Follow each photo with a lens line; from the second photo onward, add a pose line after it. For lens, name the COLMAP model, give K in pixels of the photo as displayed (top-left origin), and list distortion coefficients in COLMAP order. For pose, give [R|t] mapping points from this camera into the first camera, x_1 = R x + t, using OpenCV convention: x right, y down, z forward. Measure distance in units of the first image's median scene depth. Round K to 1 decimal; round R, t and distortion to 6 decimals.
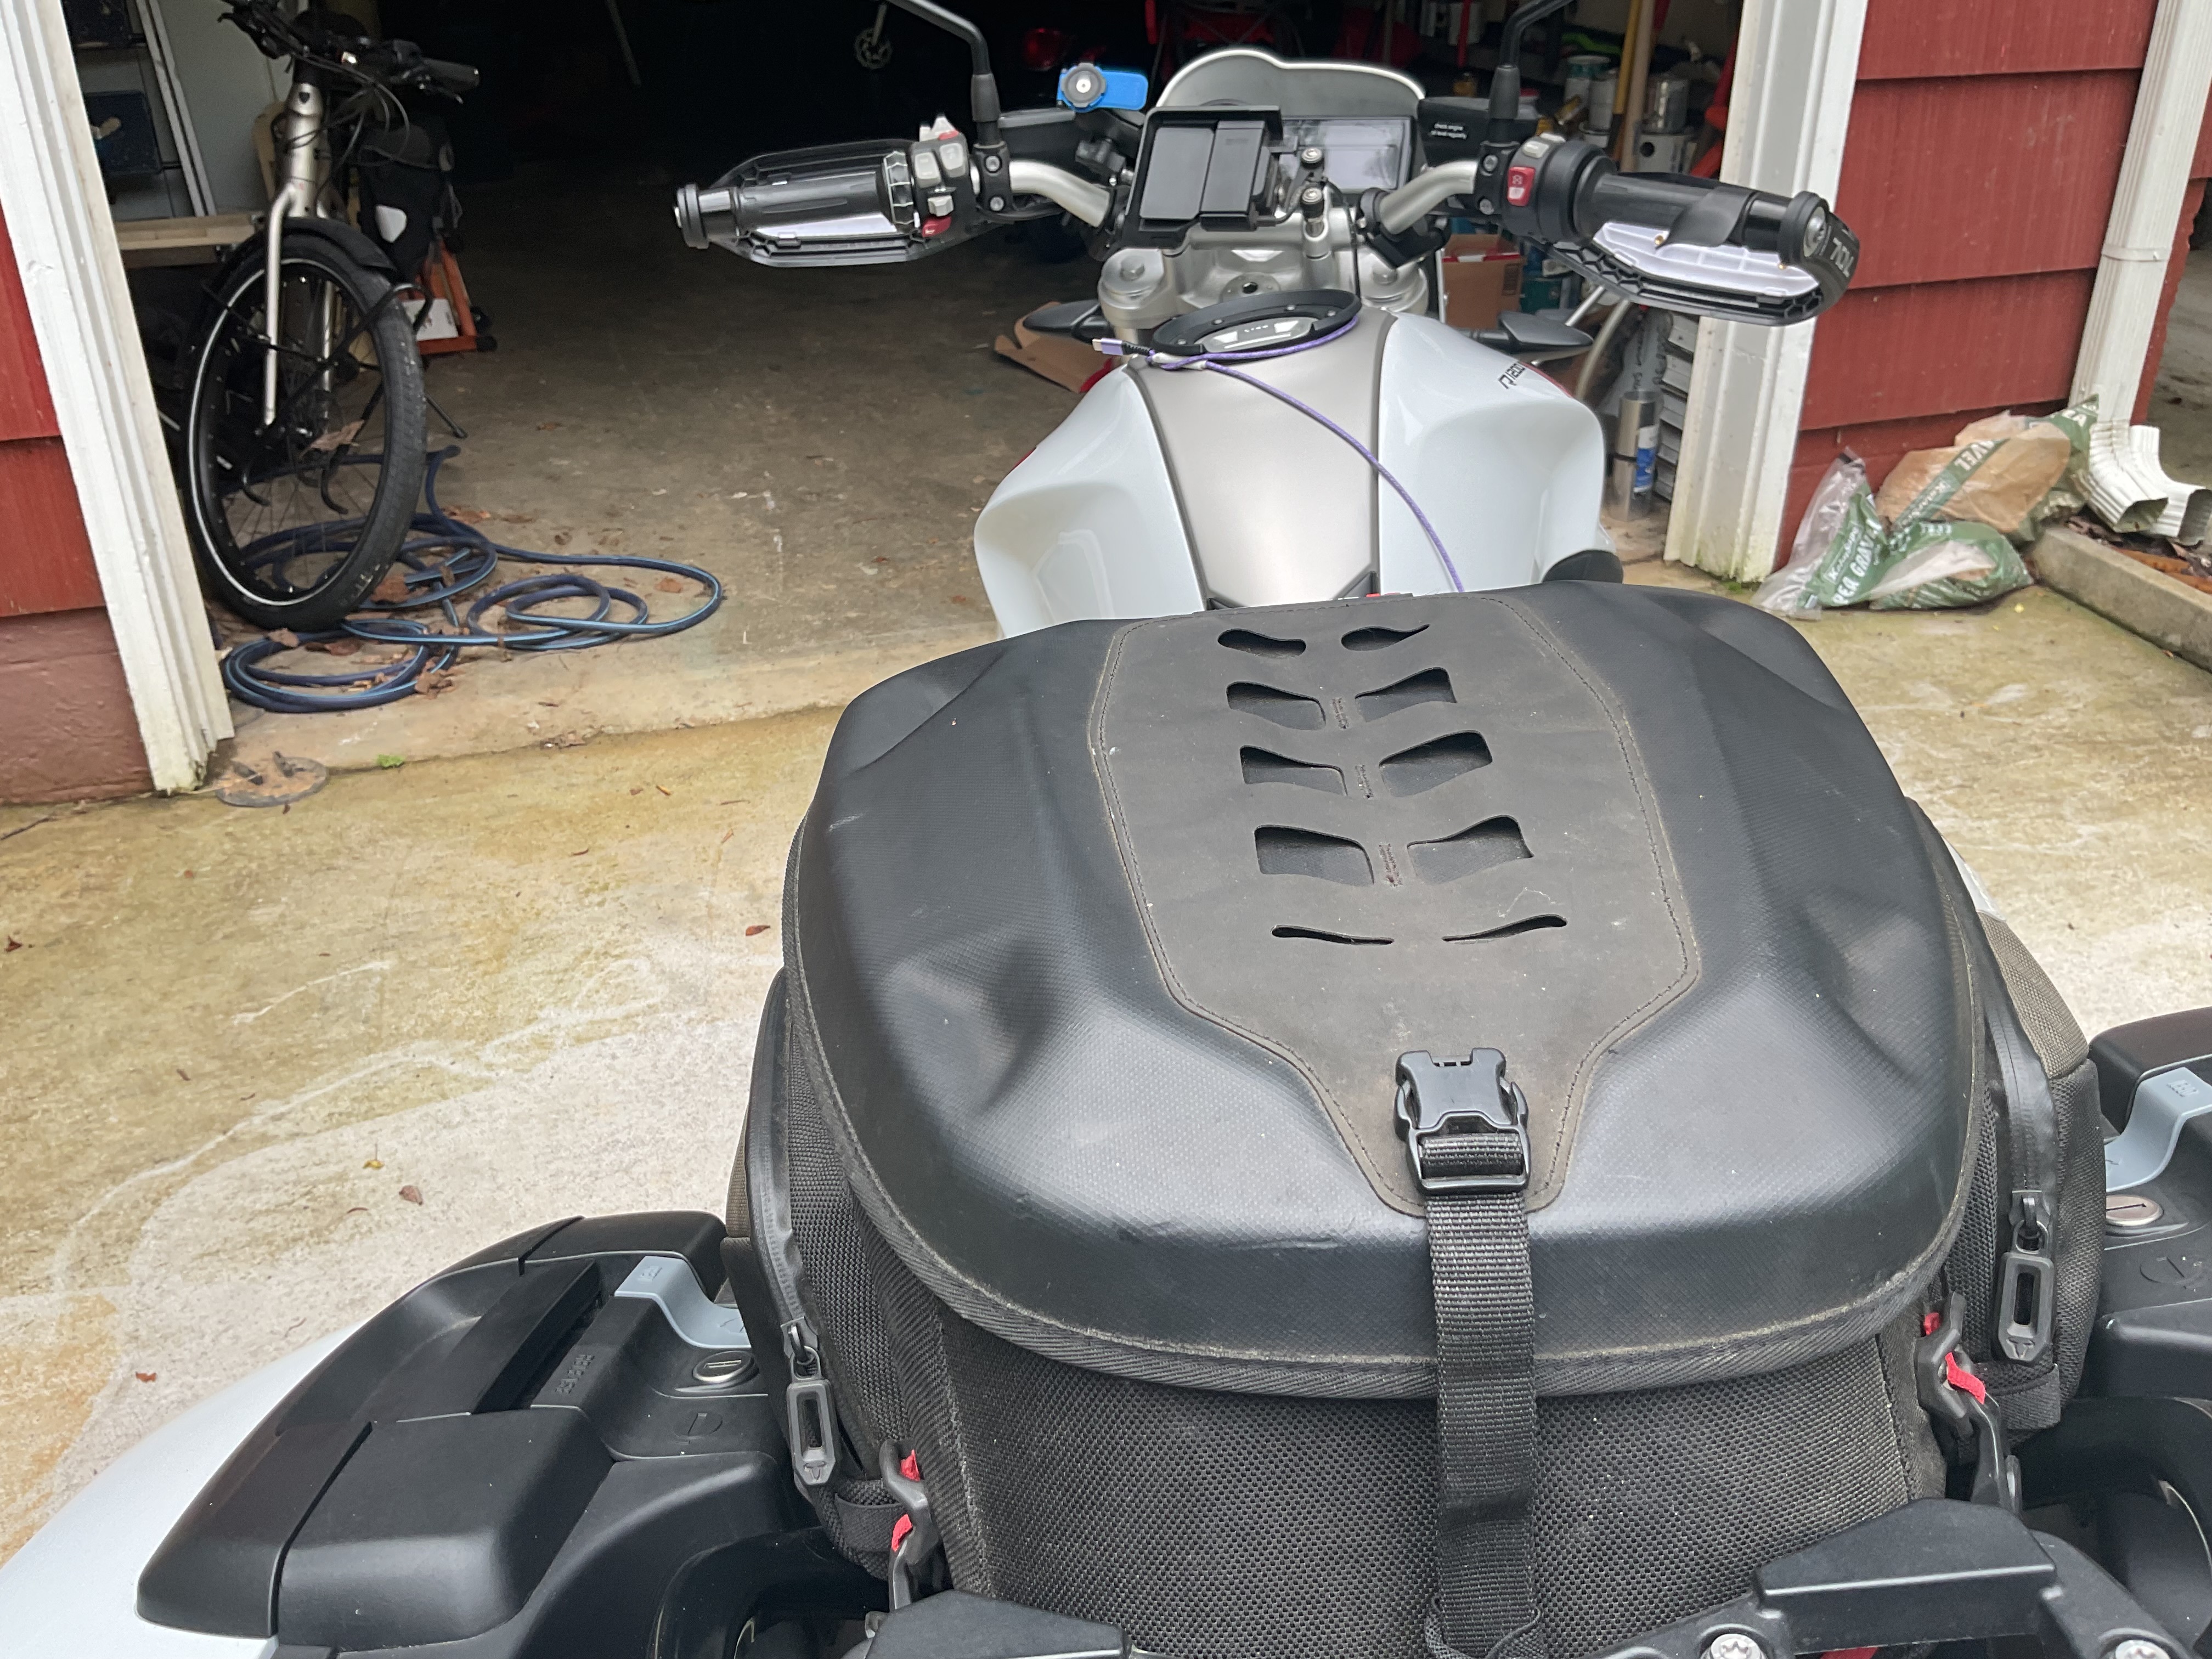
lens RADIAL K [[1839.5, 0, 1099.2], [0, 1839.5, 833.4], [0, 0, 1]] dist [0.036477, -0.103530]
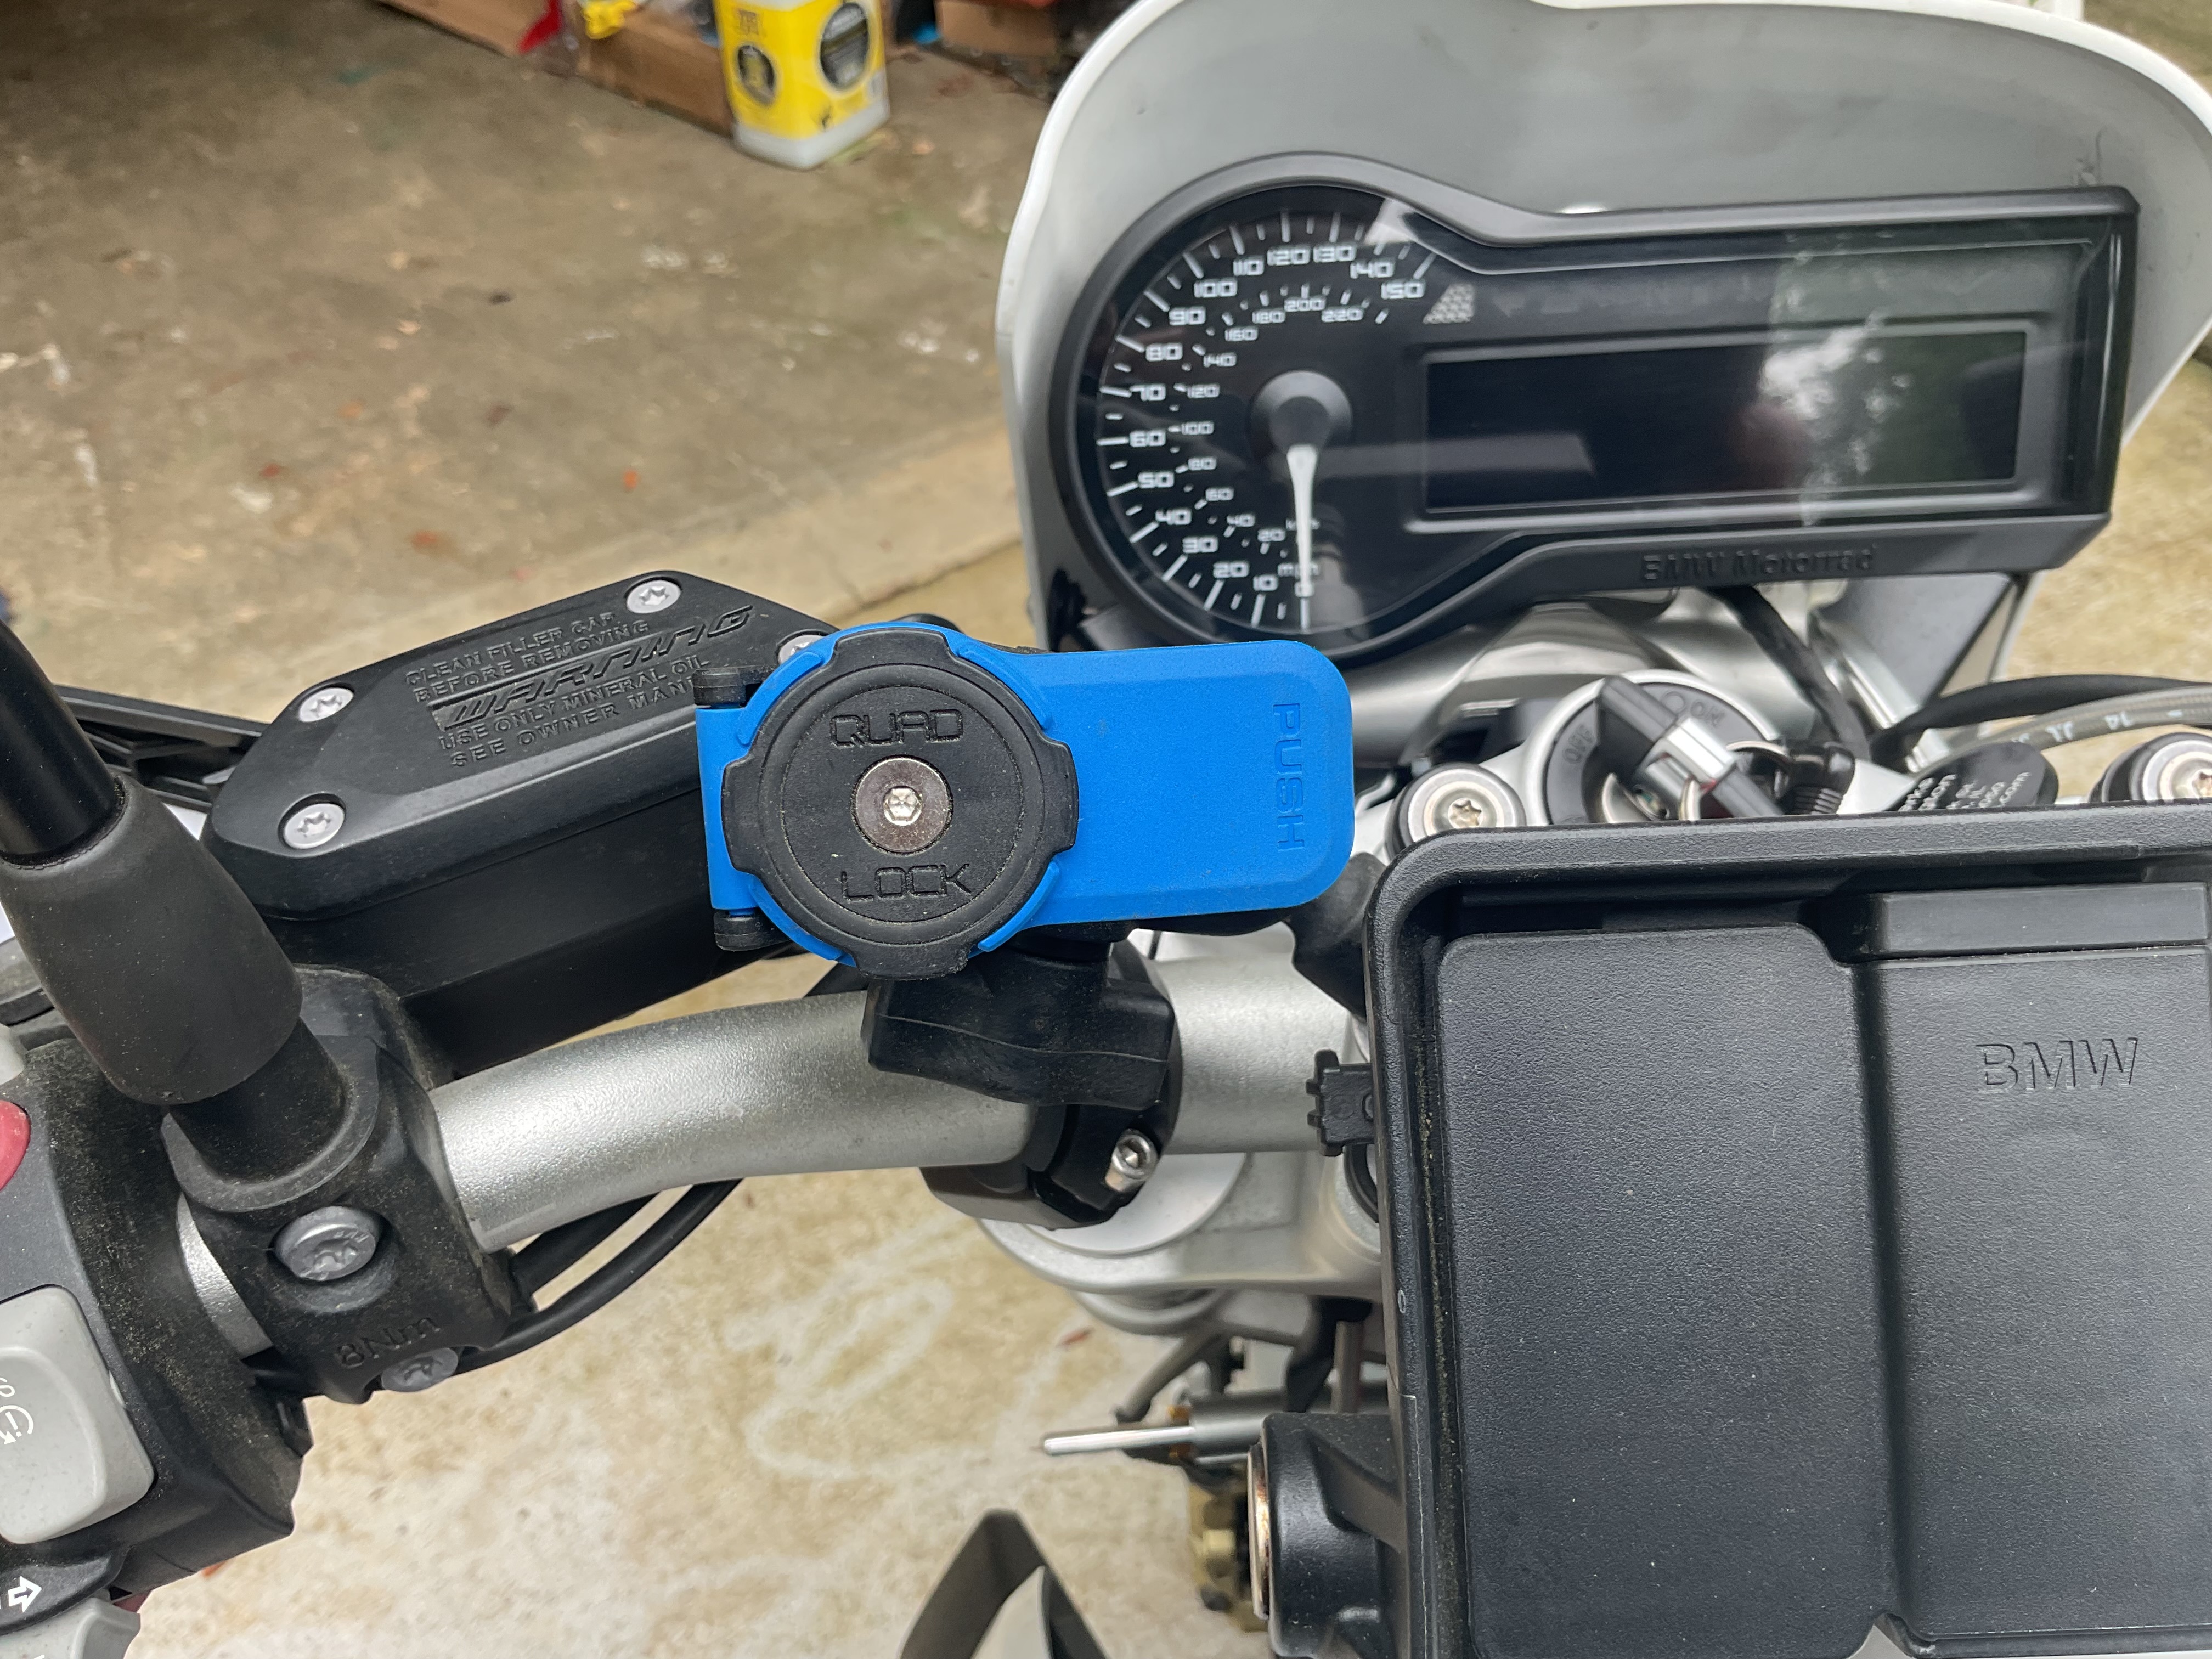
lens RADIAL K [[1839.5, 0, 1099.2], [0, 1839.5, 833.4], [0, 0, 1]] dist [0.036477, -0.103530]
pose [[0.954840, -0.220617, 0.199018, -0.007695], [0.159387, 0.945621, 0.283543, -0.220343], [-0.250750, -0.239018, 0.938080, 0.448791]]
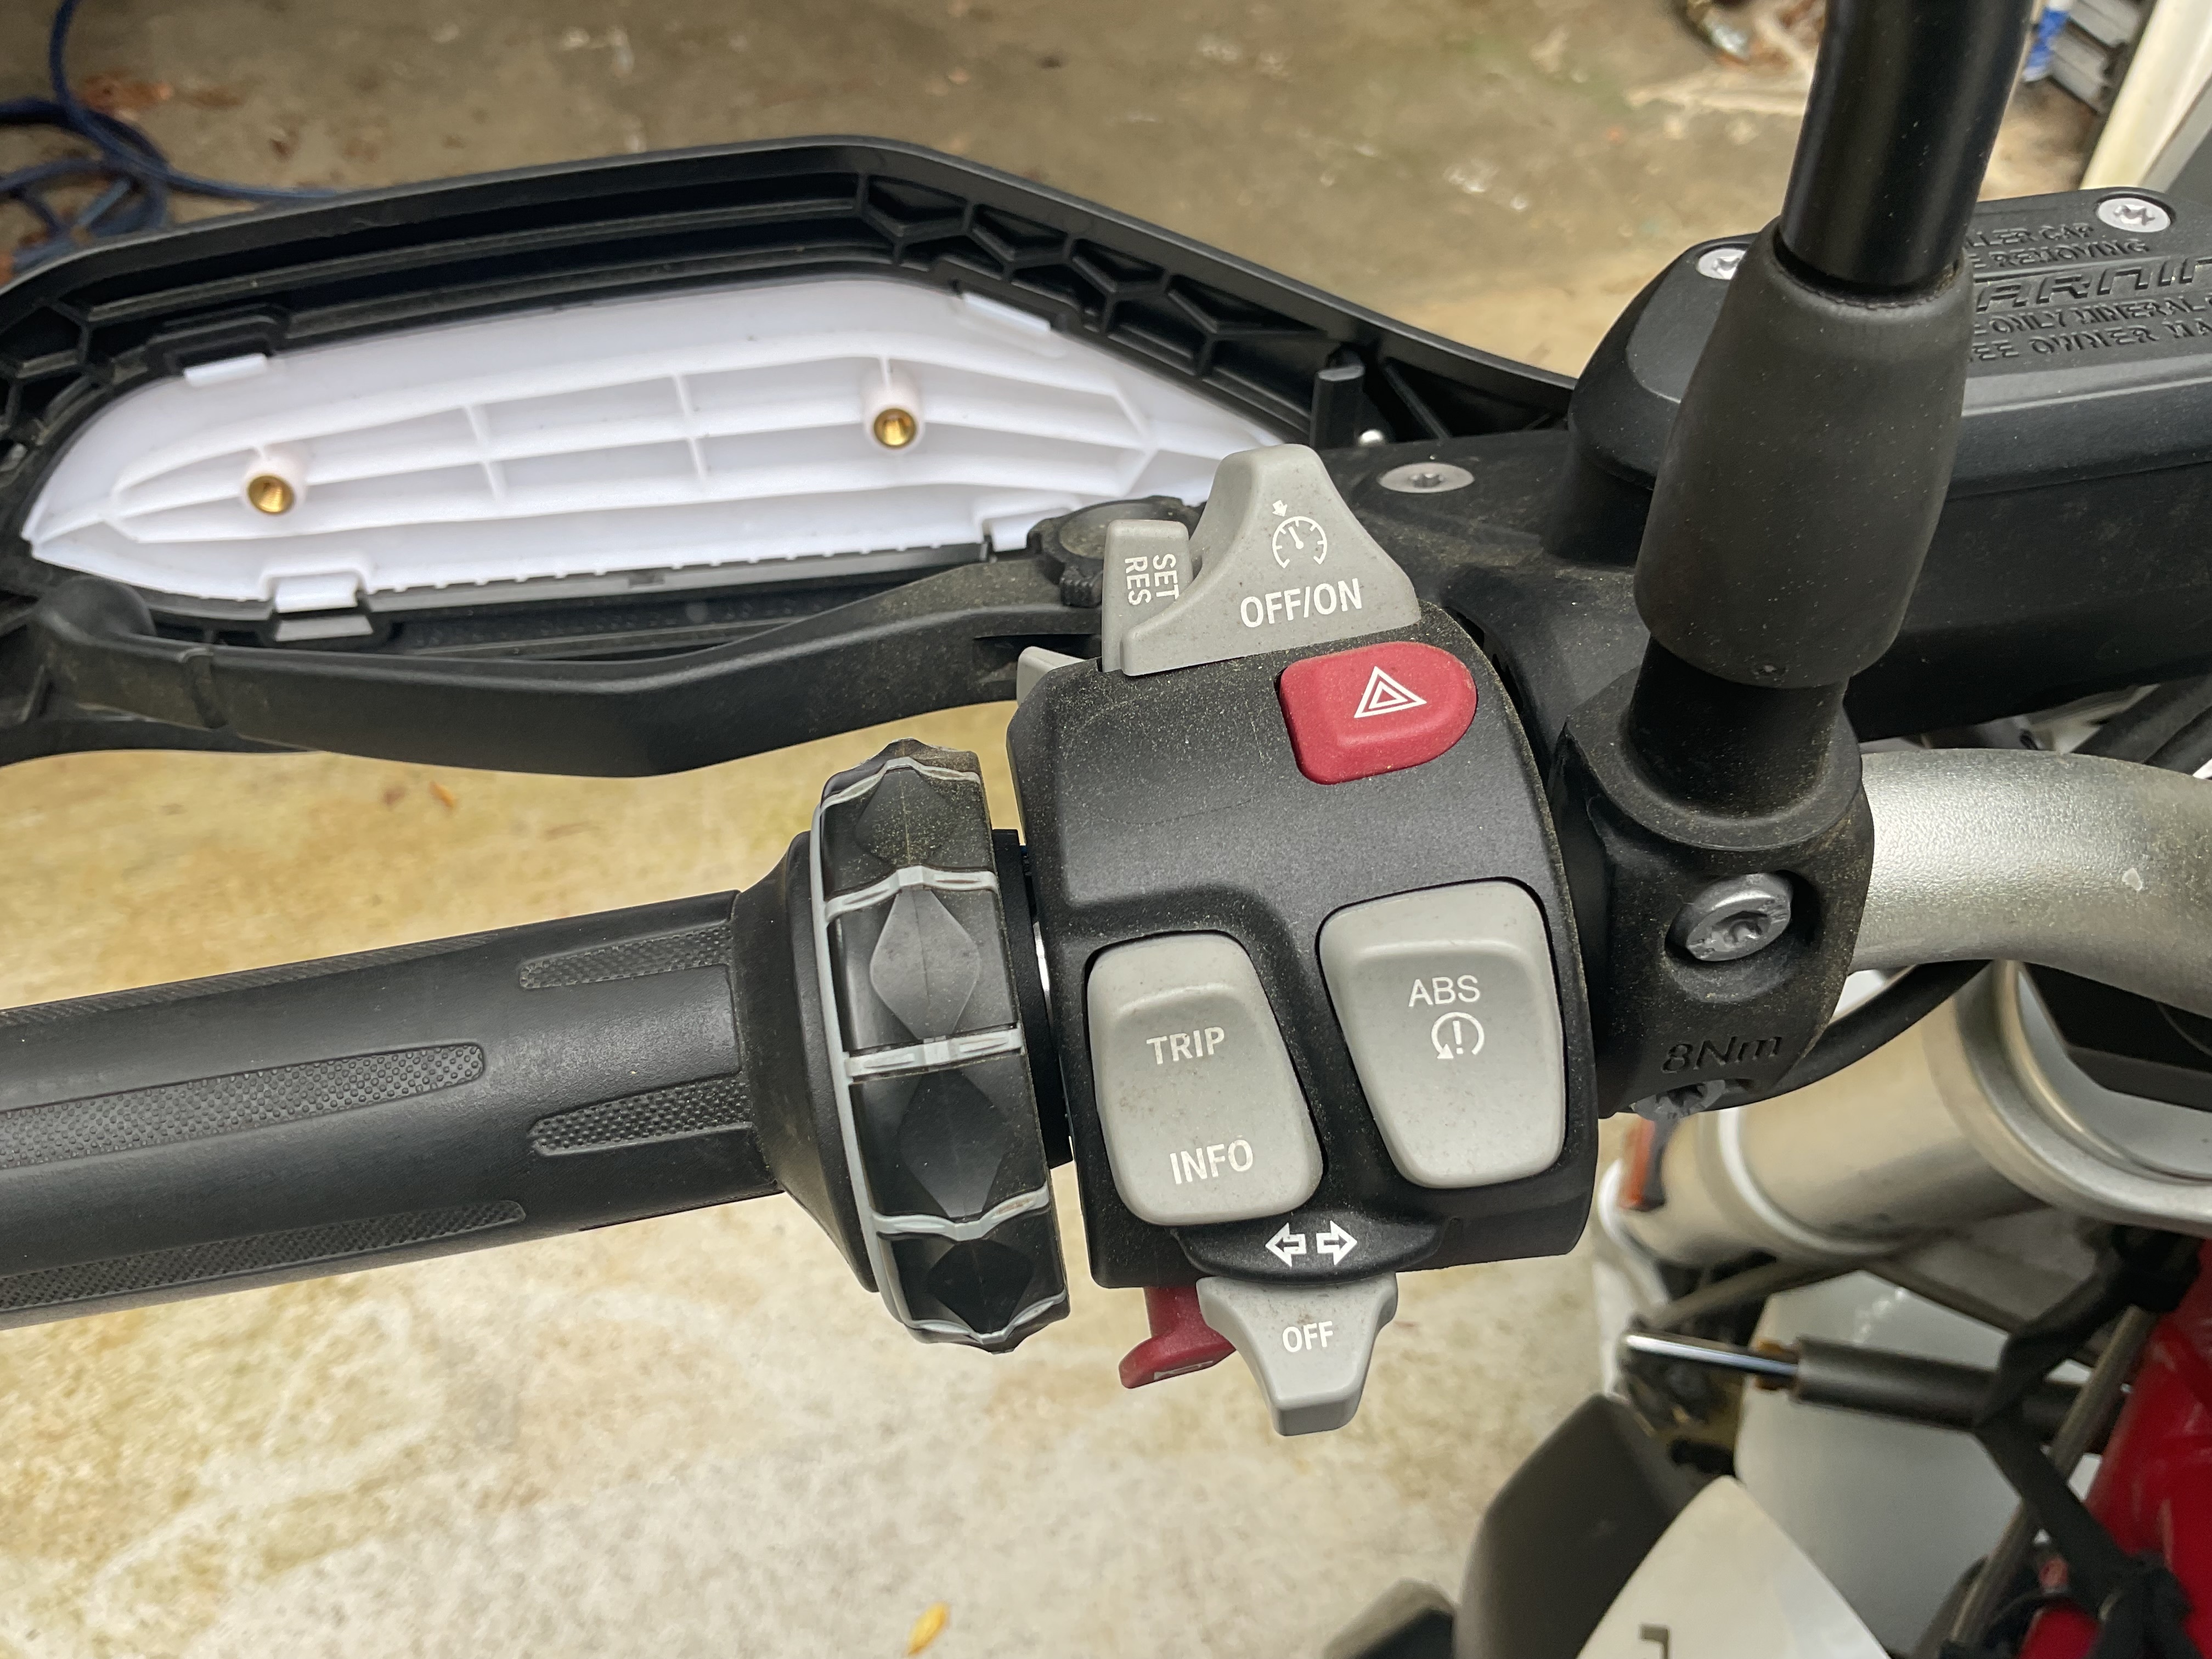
lens RADIAL K [[1839.5, 0, 1099.2], [0, 1839.5, 833.4], [0, 0, 1]] dist [0.036477, -0.103530]
pose [[0.999709, -0.003470, 0.023872, -0.049055], [-0.004826, 0.940822, 0.338867, -0.210790], [-0.023635, -0.338883, 0.940532, 0.468549]]
